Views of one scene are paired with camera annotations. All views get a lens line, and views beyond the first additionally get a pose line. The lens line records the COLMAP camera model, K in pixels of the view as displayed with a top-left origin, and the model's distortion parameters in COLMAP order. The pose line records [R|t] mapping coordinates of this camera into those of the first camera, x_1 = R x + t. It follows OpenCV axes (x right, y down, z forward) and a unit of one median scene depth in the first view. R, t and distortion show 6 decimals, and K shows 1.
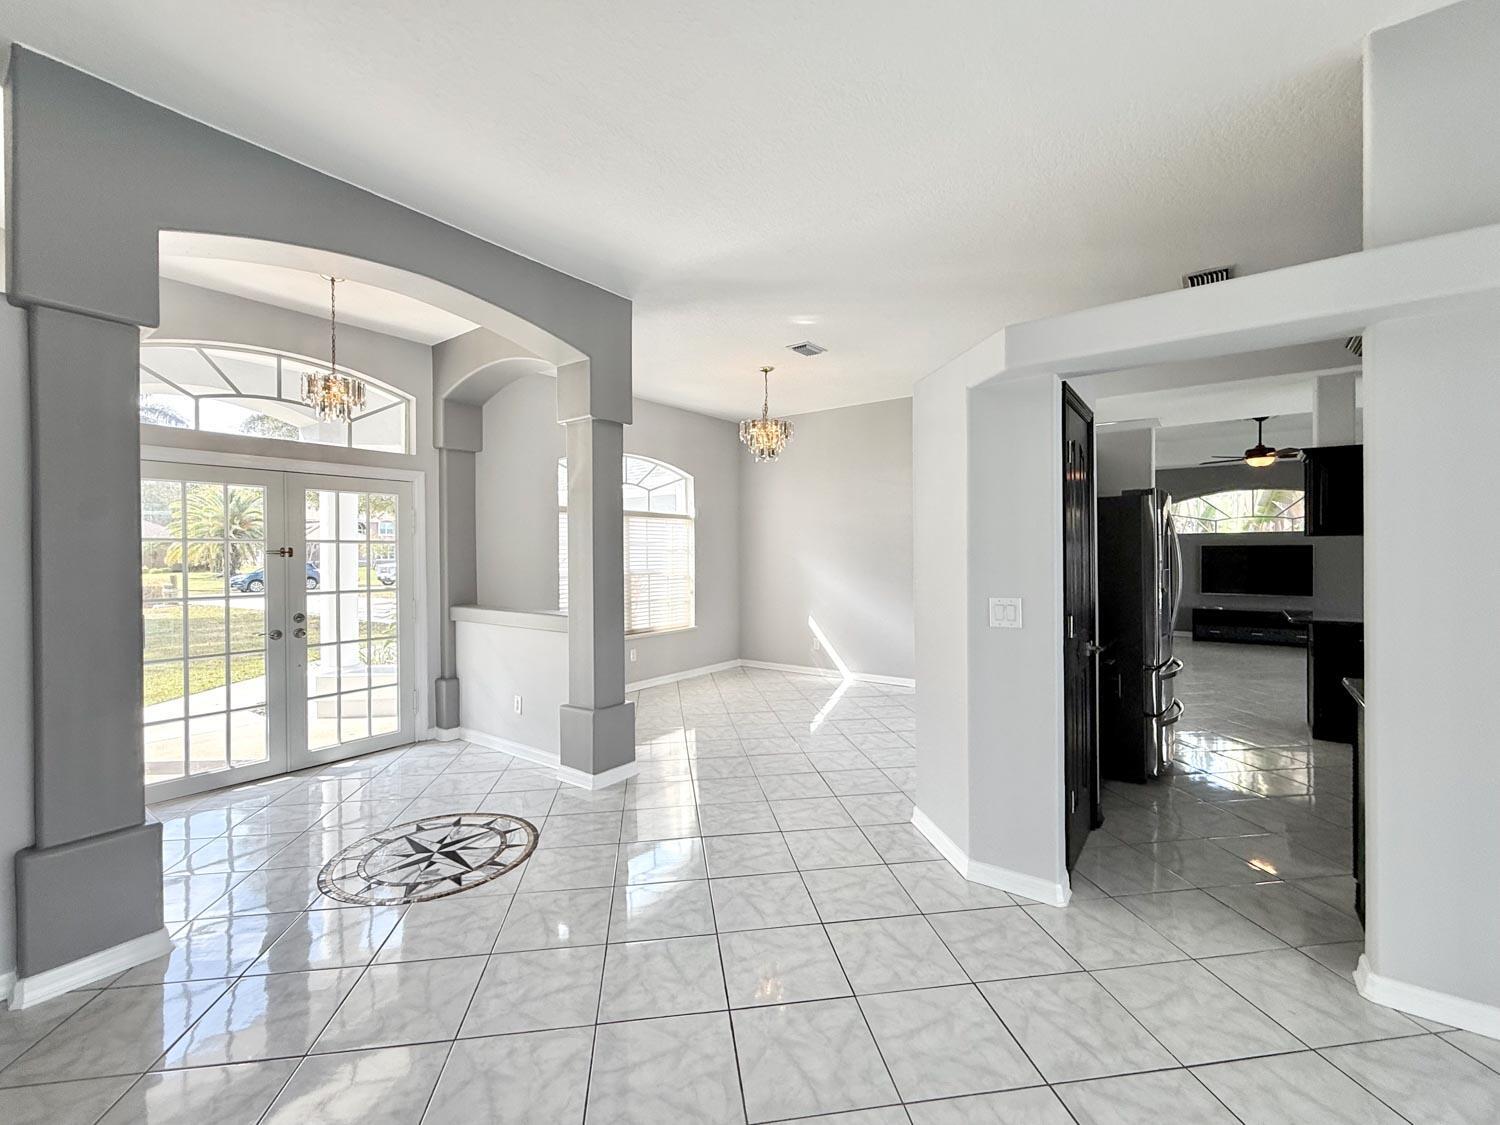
lens RADIAL K [[627.5, 0, 746.0], [0, 627.5, 555.0], [0, 0, 1]] dist [-0.000123, 0.000142]
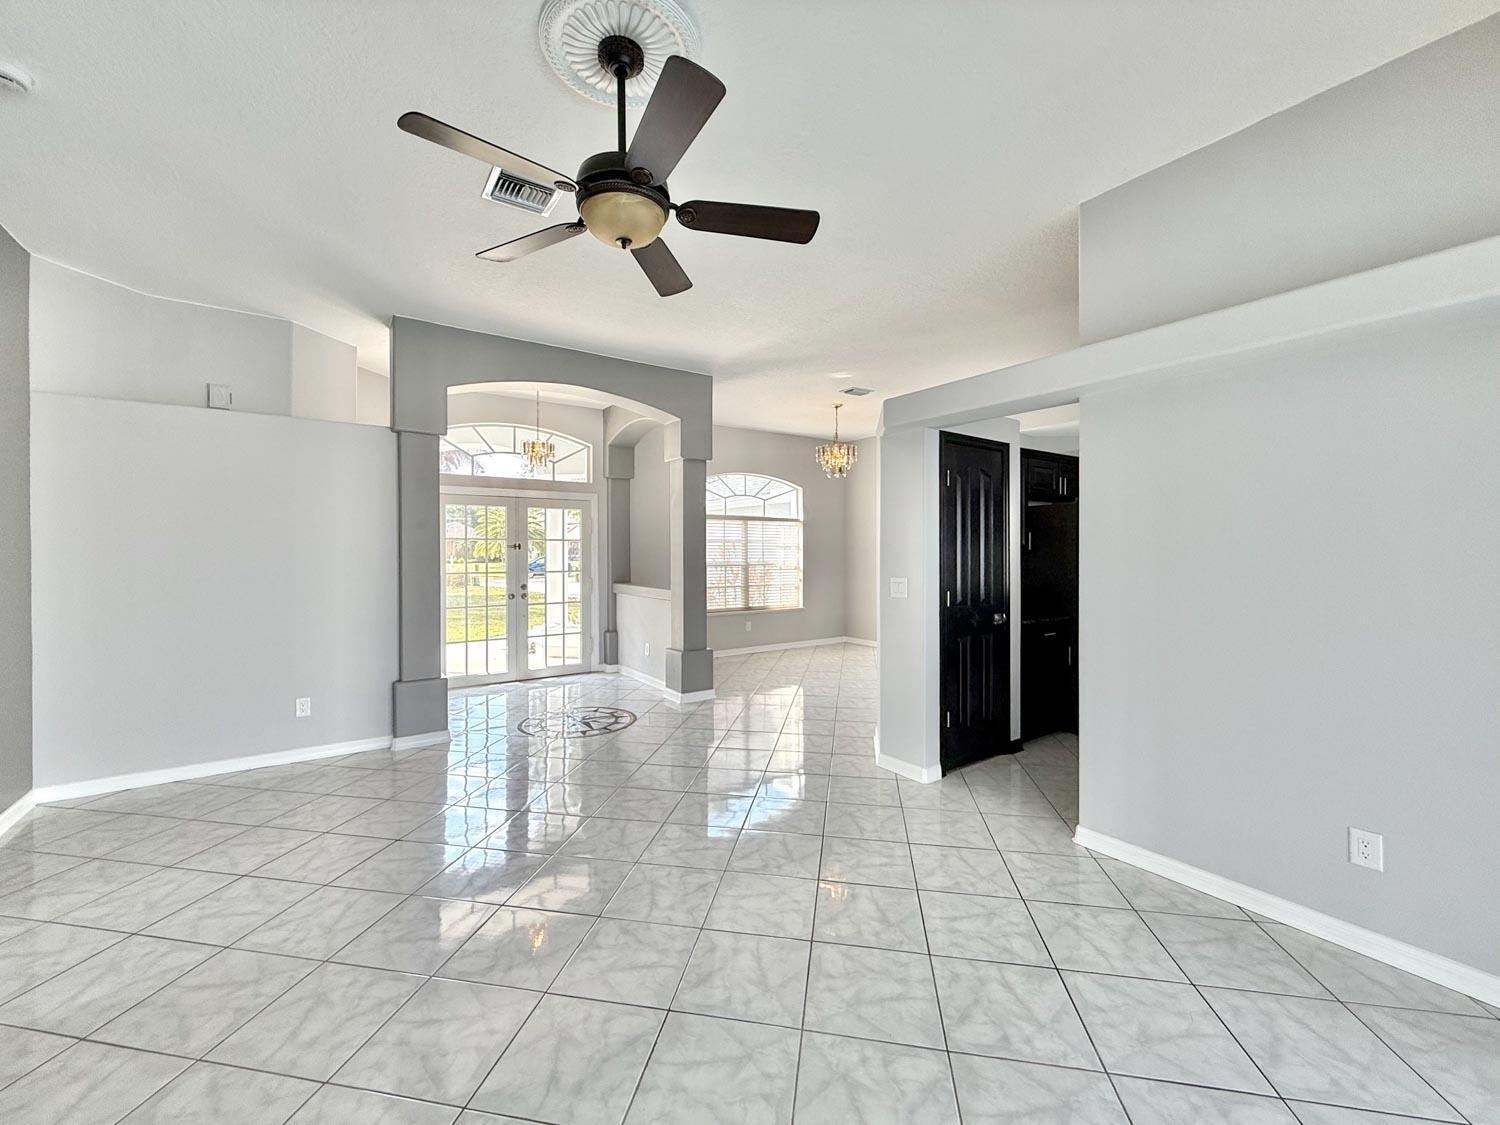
lens RADIAL K [[600.4, 0, 750.4], [0, 600.4, 554.7], [0, 0, 1]] dist [0.001386, 0.000157]
pose [[0.950065, 0.007587, -0.311959, 0.617145], [-0.006302, 0.999967, 0.005126, 0.009430], [0.311988, -0.002904, 0.950082, -0.552514]]
